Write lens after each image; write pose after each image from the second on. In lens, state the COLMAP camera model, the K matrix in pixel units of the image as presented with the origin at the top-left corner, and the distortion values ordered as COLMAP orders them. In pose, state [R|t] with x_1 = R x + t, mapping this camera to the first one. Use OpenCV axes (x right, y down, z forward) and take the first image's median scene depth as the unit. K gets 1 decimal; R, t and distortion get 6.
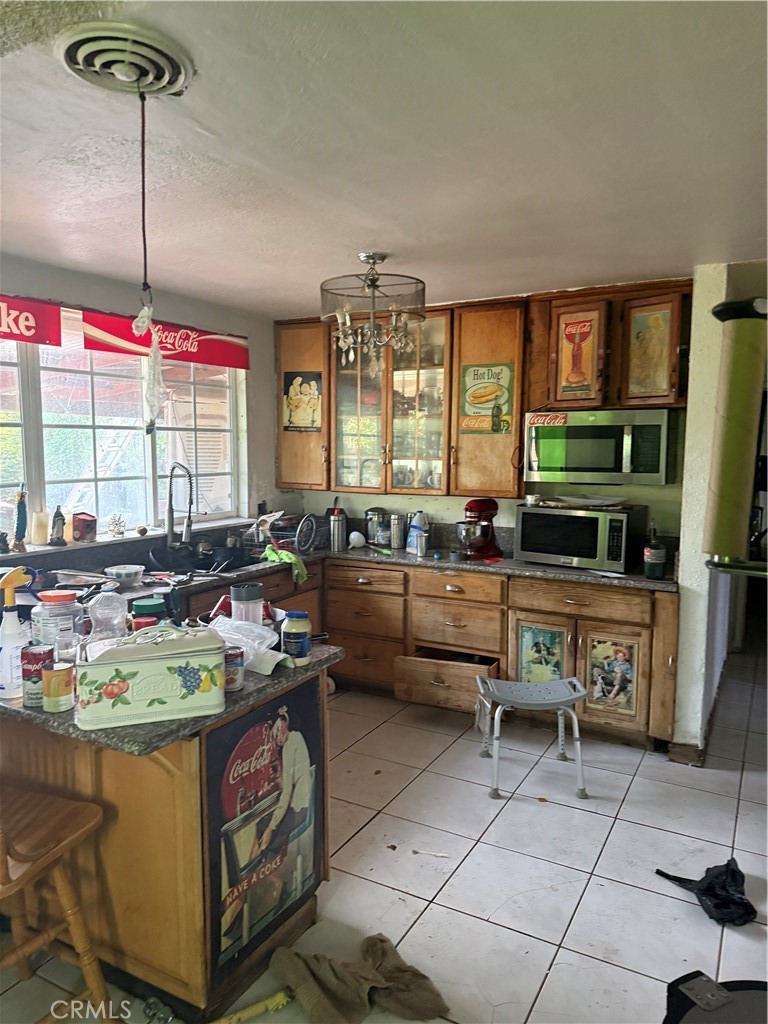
lens RADIAL K [[725.3, 0, 362.9], [0, 725.3, 516.8], [0, 0, 1]] dist [0.031380, -0.039613]
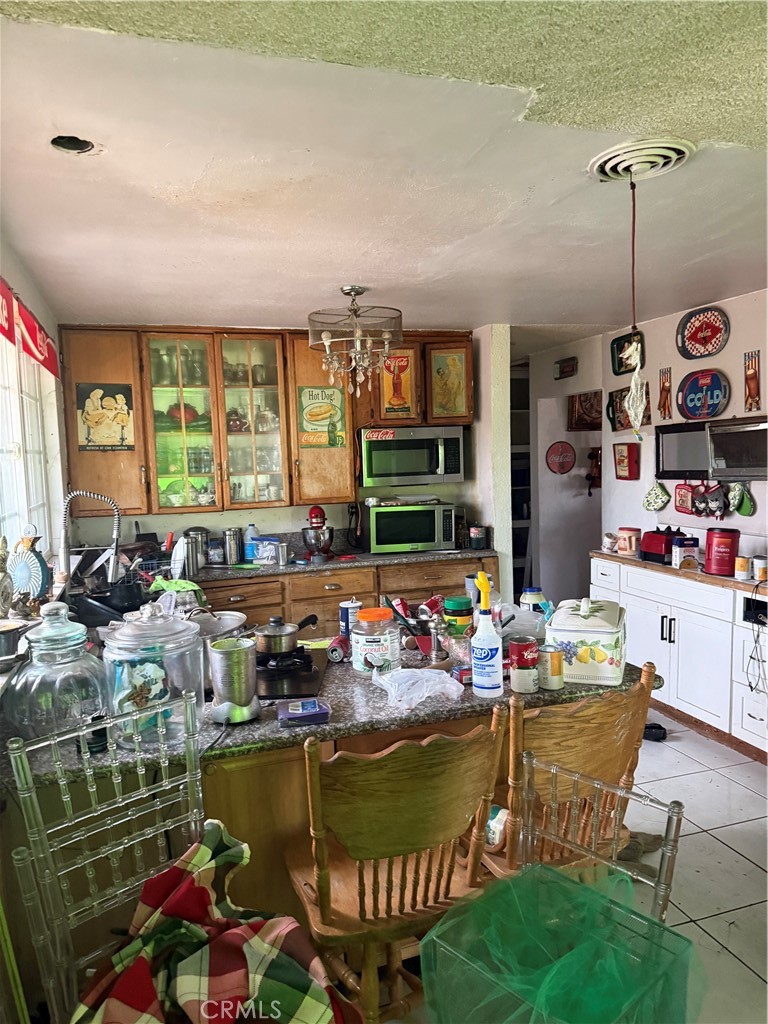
lens RADIAL K [[725.3, 0, 387.8], [0, 725.3, 514.7], [0, 0, 1]] dist [0.031380, -0.039613]
pose [[0.655400, -0.092140, 0.749641, -0.693733], [0.111339, 0.993474, 0.024767, -0.031106], [-0.747031, 0.067232, 0.661381, 0.209503]]
